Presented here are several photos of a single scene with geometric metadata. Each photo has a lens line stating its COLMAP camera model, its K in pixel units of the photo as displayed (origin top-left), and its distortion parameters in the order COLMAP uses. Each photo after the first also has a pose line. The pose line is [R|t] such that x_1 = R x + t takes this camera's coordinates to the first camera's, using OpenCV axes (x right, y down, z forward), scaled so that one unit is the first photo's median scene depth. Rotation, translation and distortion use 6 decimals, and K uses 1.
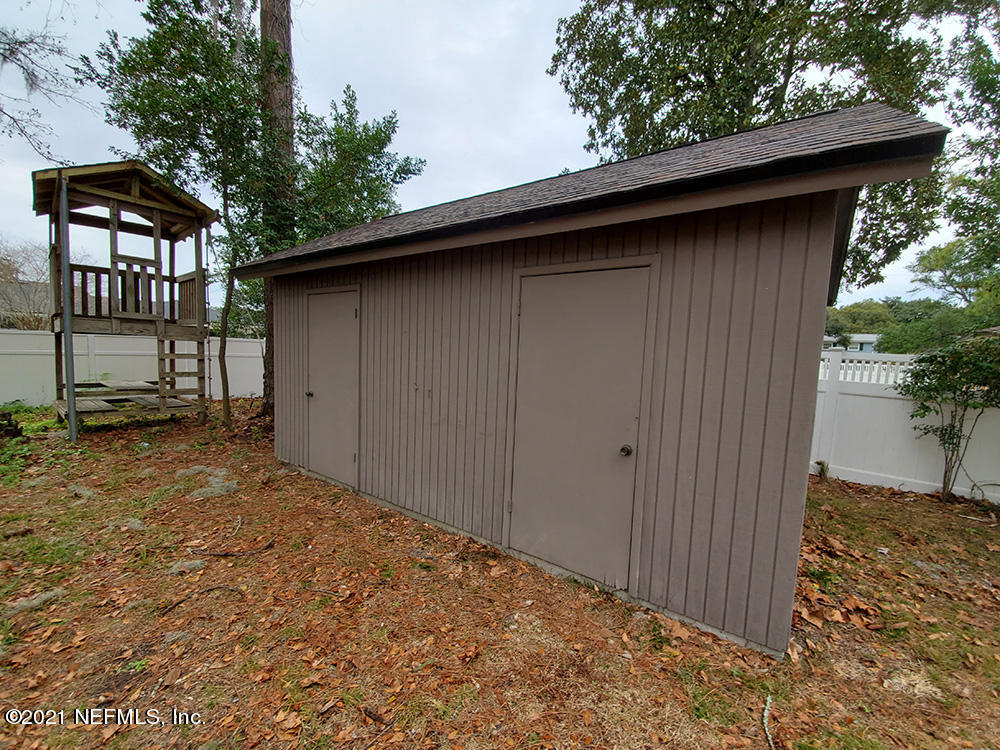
lens RADIAL K [[401.1, 0, 496.4], [0, 401.1, 381.4], [0, 0, 1]] dist [-0.020626, -0.002955]
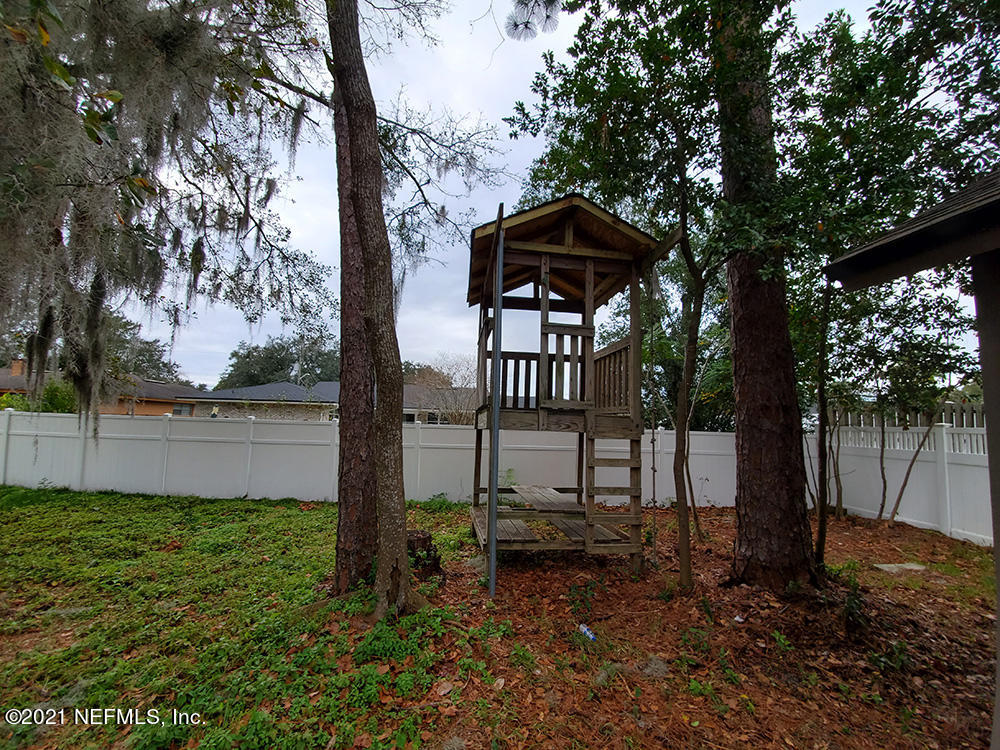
lens RADIAL K [[401.1, 0, 499.2], [0, 401.1, 375.8], [0, 0, 1]] dist [-0.020626, -0.002955]
pose [[0.718772, -0.100733, -0.687910, -0.515112], [-0.055347, 0.978017, -0.201044, -0.068055], [0.693039, 0.182579, 0.697396, 0.420180]]
